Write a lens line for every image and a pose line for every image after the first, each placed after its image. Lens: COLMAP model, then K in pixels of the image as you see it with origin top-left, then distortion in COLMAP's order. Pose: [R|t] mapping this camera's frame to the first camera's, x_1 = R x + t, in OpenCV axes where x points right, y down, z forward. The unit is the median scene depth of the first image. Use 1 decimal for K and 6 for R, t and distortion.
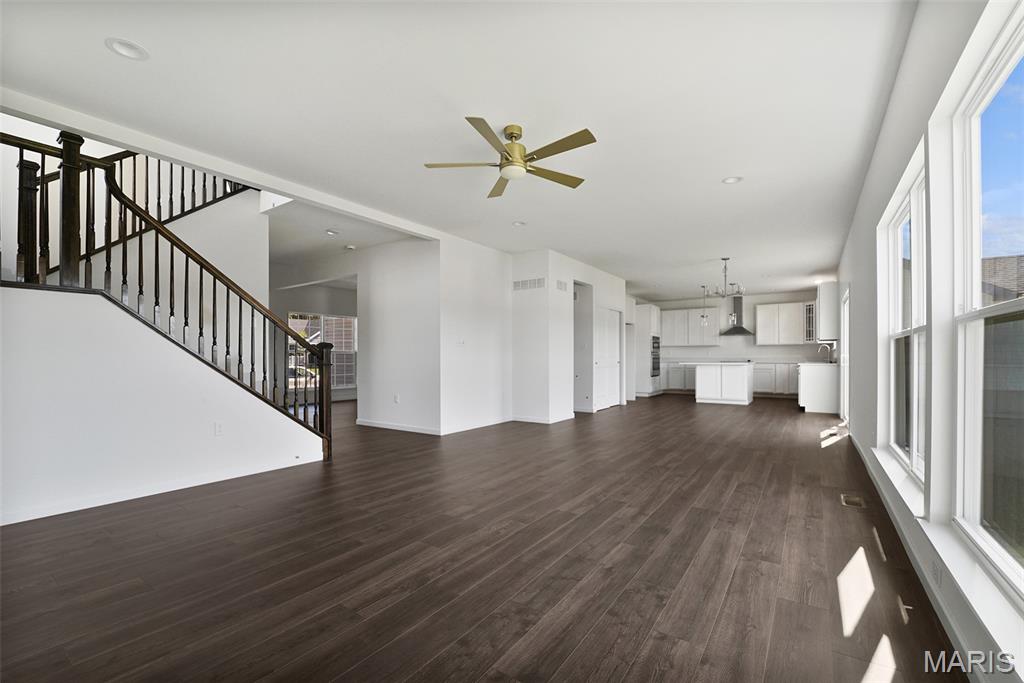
lens RADIAL K [[439.8, 0, 479.9], [0, 439.8, 358.2], [0, 0, 1]] dist [-0.029479, 0.000064]
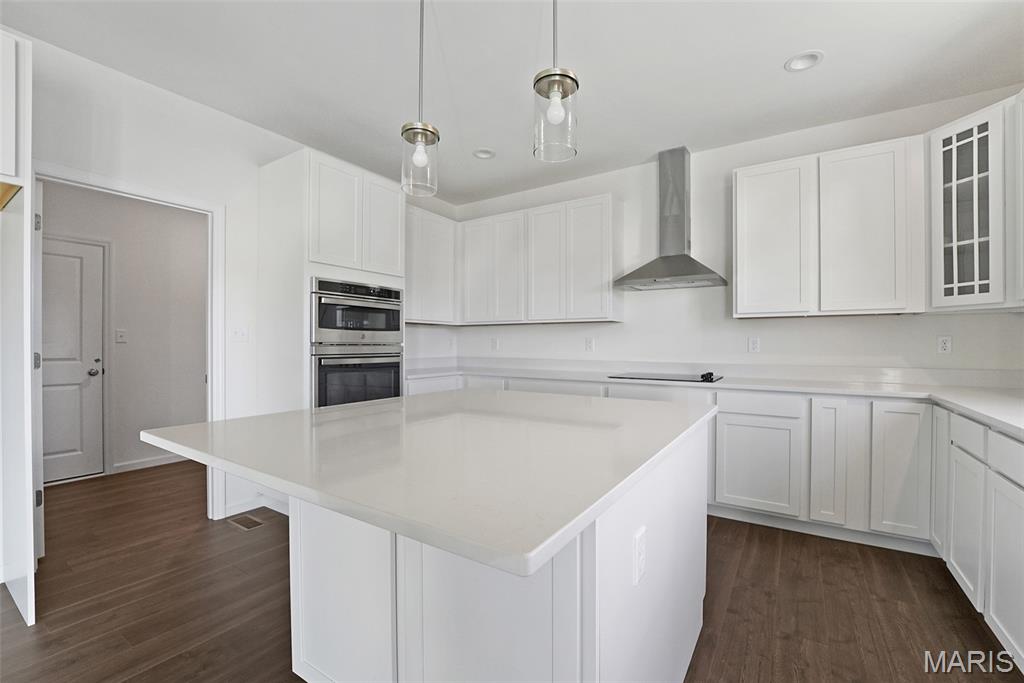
lens RADIAL K [[433.1, 0, 530.3], [0, 433.1, 345.6], [0, 0, 1]] dist [-0.015276, -0.000038]
pose [[0.994367, -0.001328, 0.105985, 0.487660], [0.000726, 0.999983, 0.005716, -0.015452], [-0.105991, -0.005606, 0.994351, 0.756269]]
